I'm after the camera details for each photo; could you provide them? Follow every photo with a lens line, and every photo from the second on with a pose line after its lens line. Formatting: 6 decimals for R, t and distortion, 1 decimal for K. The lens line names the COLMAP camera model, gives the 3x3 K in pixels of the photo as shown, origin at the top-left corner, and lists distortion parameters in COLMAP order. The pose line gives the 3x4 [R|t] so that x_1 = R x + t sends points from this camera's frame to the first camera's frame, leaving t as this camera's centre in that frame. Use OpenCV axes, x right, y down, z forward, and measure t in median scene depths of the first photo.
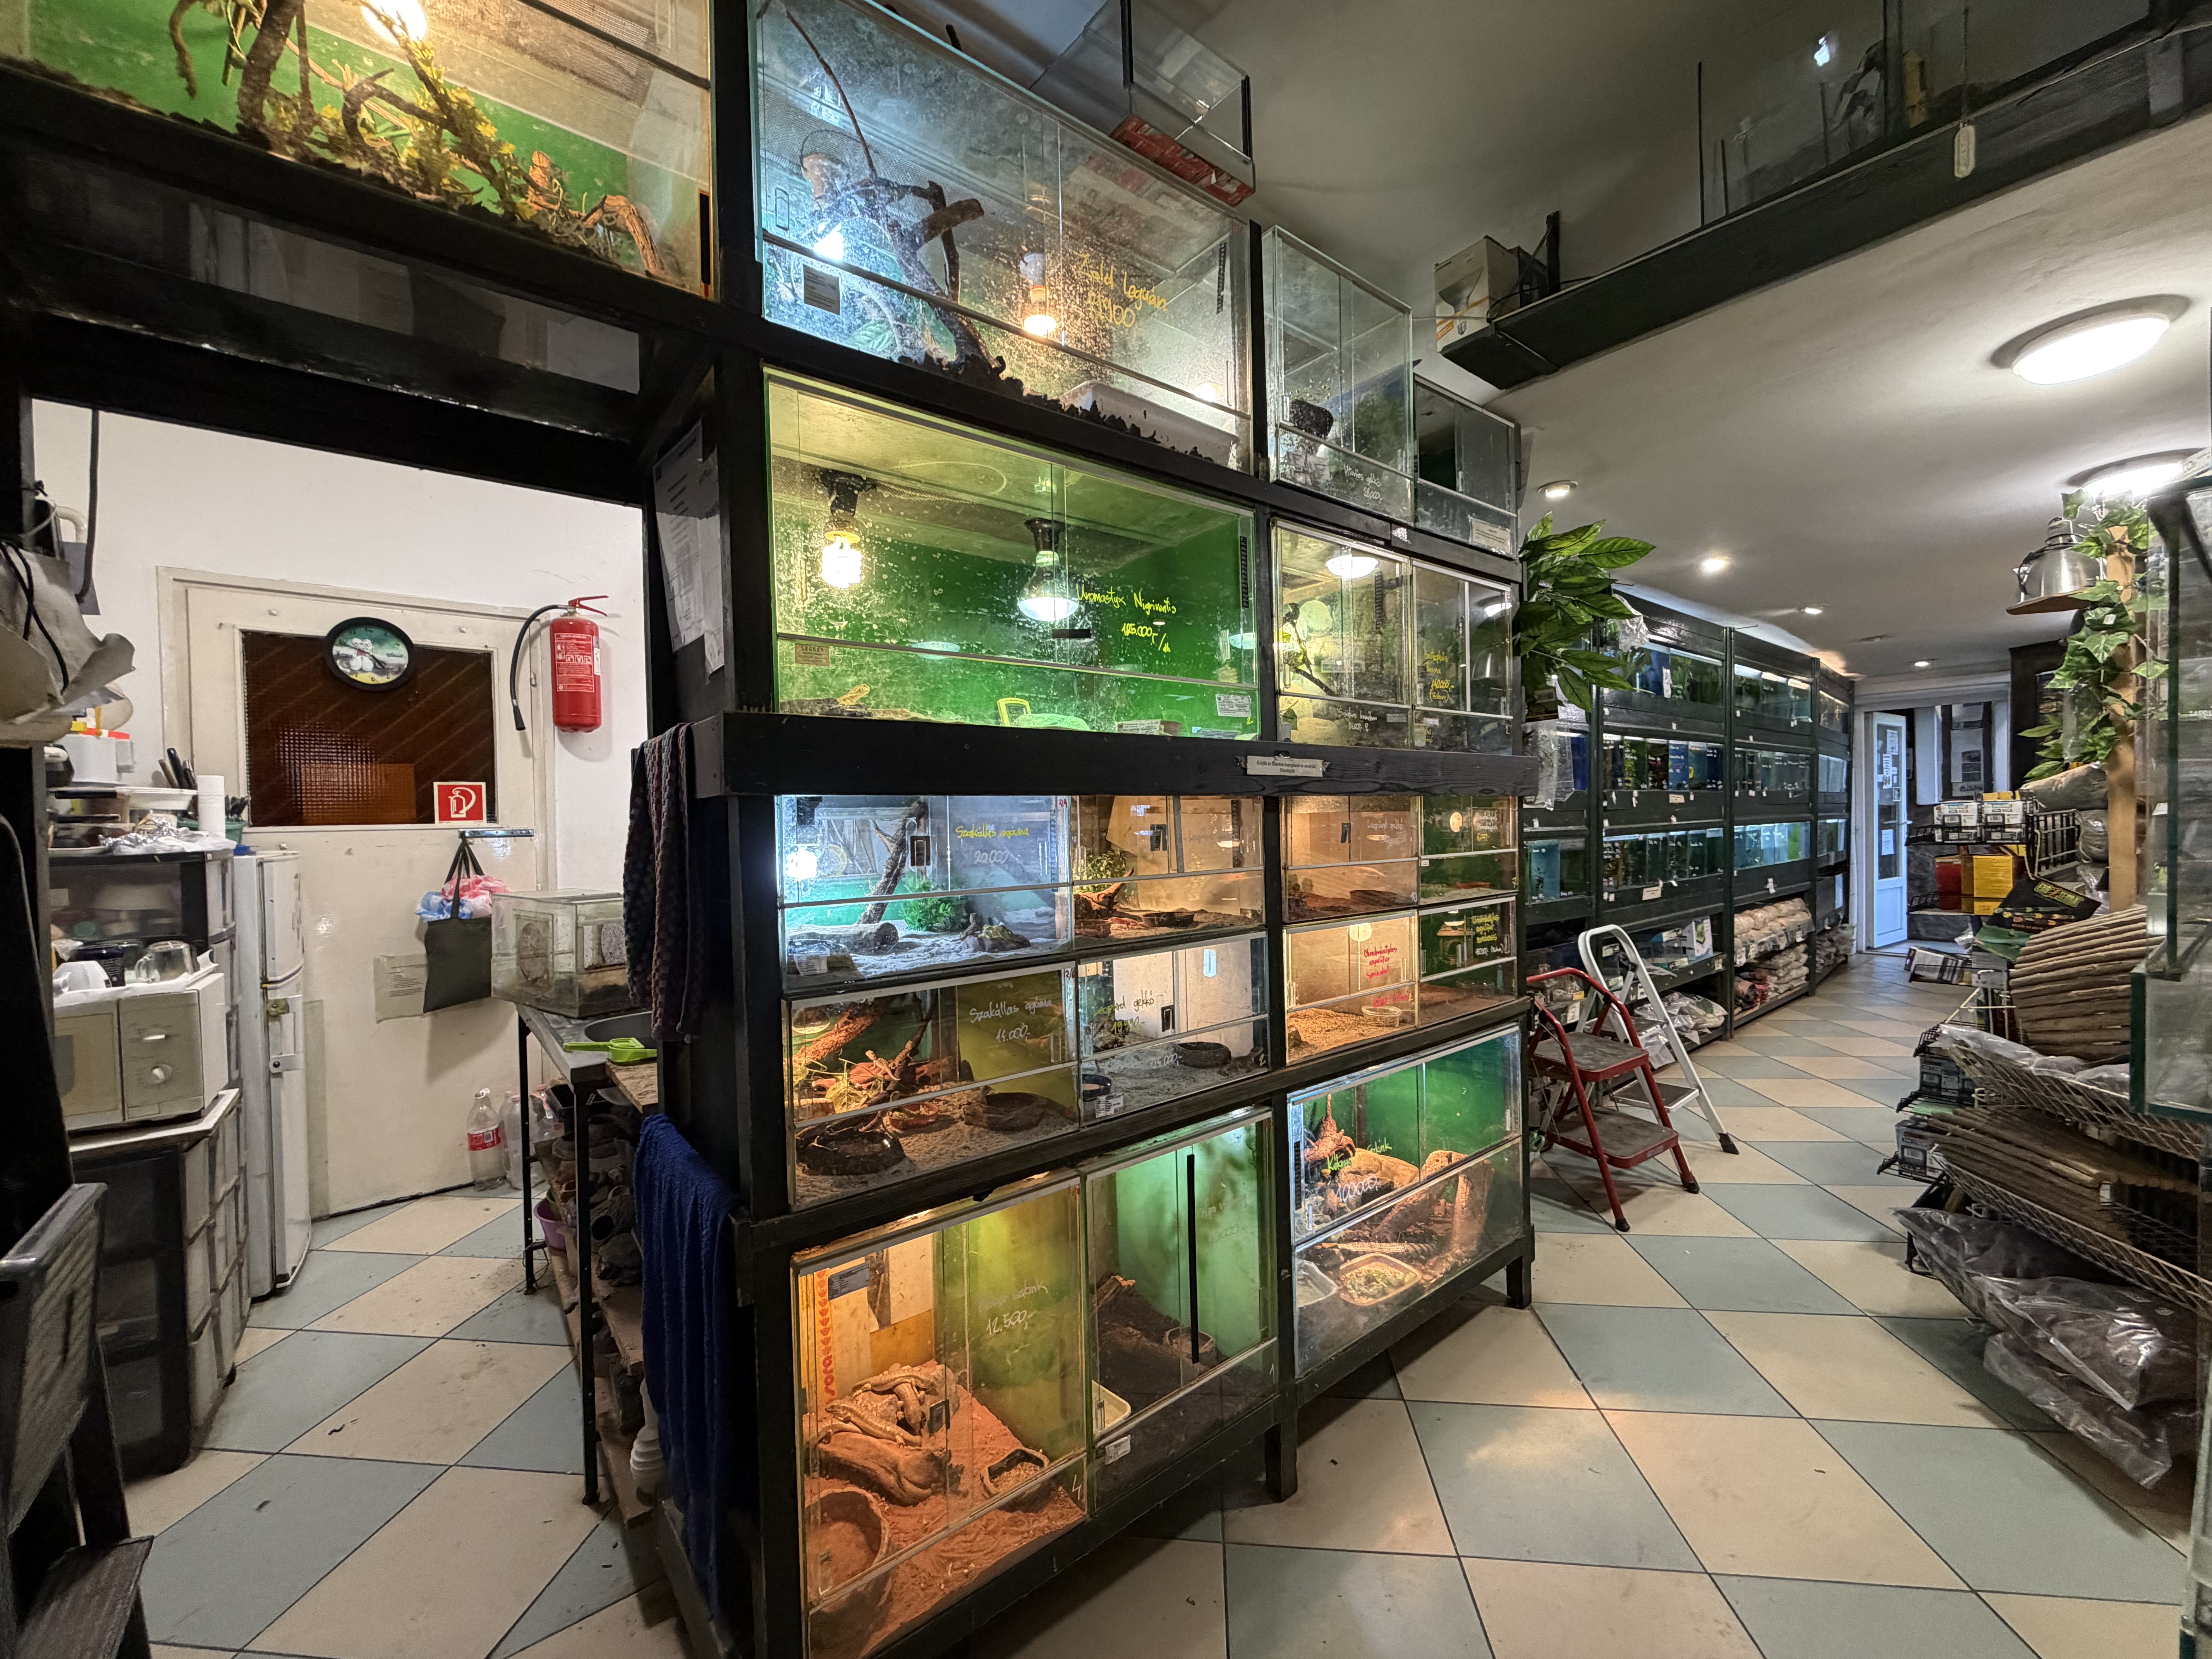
lens RADIAL K [[885.8, 0, 1101.4], [0, 885.8, 830.9], [0, 0, 1]] dist [0.000133, -0.000034]
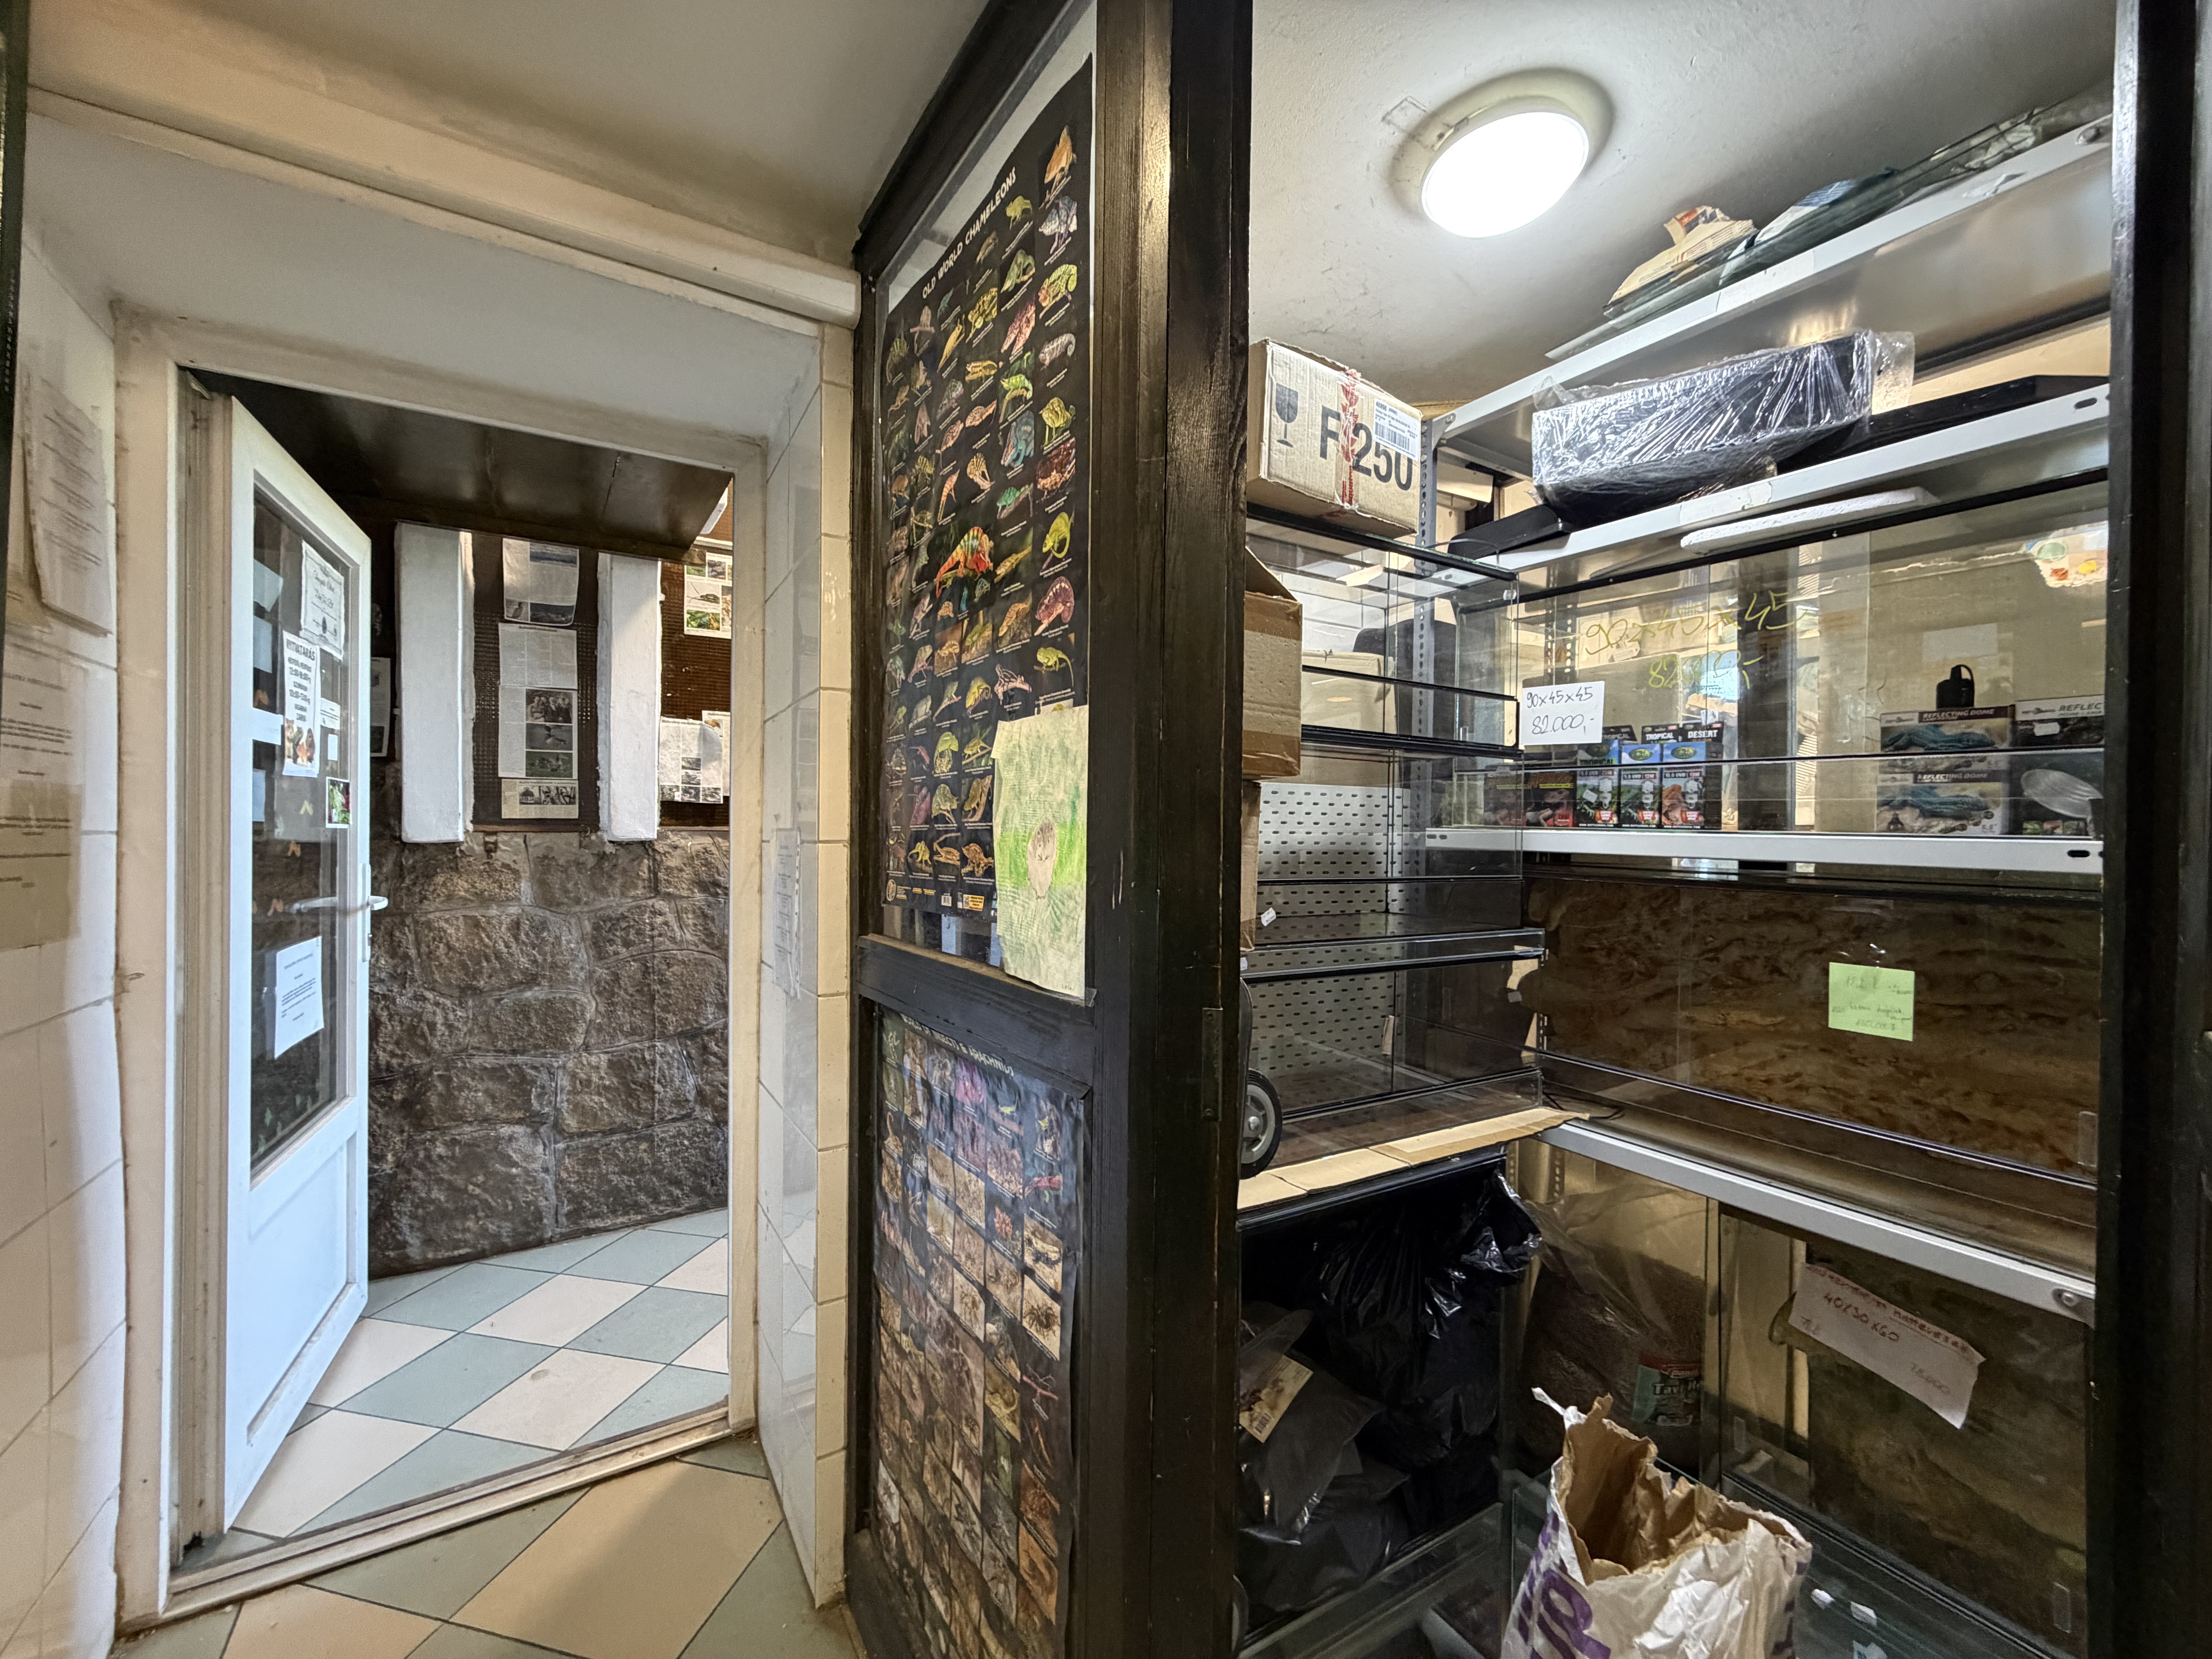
lens RADIAL K [[885.8, 0, 1101.4], [0, 885.8, 830.9], [0, 0, 1]] dist [0.000133, -0.000034]
pose [[0.134207, 0.019786, 0.990756, 0.666402], [0.006108, 0.999765, -0.020793, -0.025896], [-0.990934, 0.008842, 0.134055, 0.738069]]
